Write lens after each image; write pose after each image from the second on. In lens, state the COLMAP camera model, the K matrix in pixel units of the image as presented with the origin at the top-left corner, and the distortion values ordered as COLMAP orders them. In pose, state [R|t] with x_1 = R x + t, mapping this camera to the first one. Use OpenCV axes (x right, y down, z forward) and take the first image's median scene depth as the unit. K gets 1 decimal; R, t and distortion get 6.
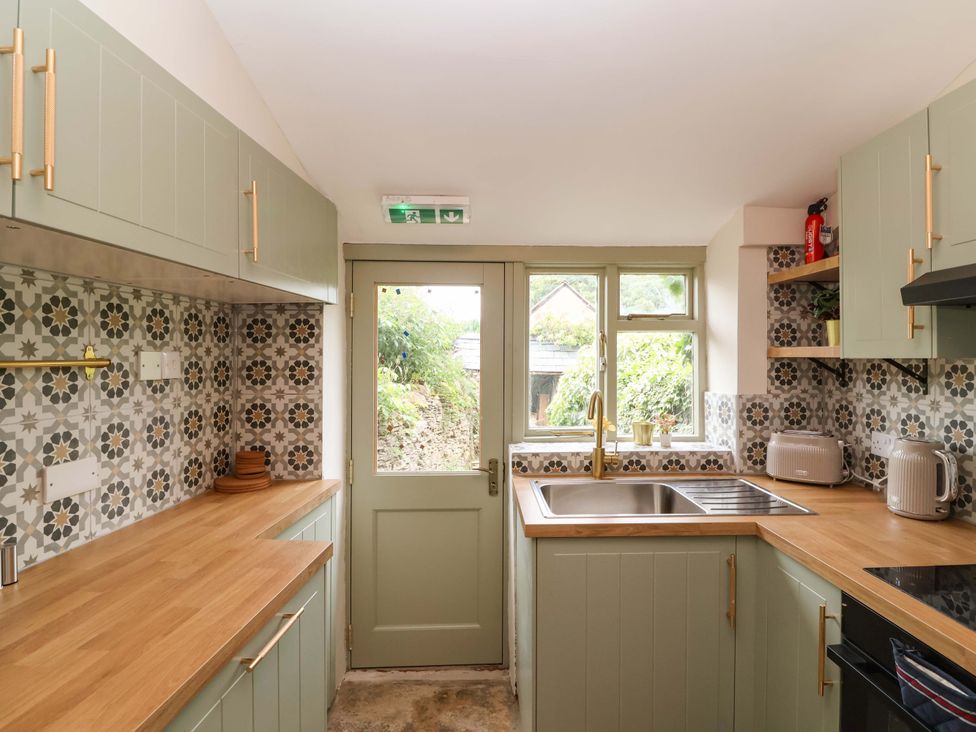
lens RADIAL K [[531.9, 0, 499.9], [0, 531.9, 357.4], [0, 0, 1]] dist [-0.003987, -0.006683]
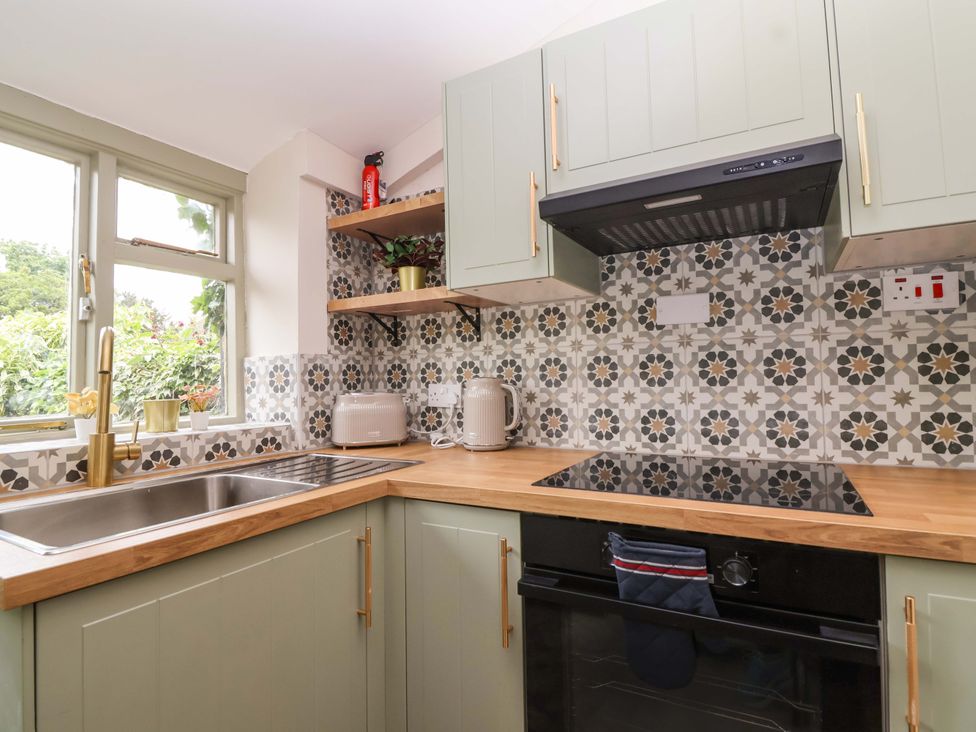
lens RADIAL K [[509.7, 0, 501.7], [0, 509.7, 356.2], [0, 0, 1]] dist [-0.008113, -0.006477]
pose [[0.505110, 0.029884, 0.862538, -0.073915], [0.032902, 0.998007, -0.053845, 0.133341], [-0.862428, 0.055577, 0.503120, 0.354538]]
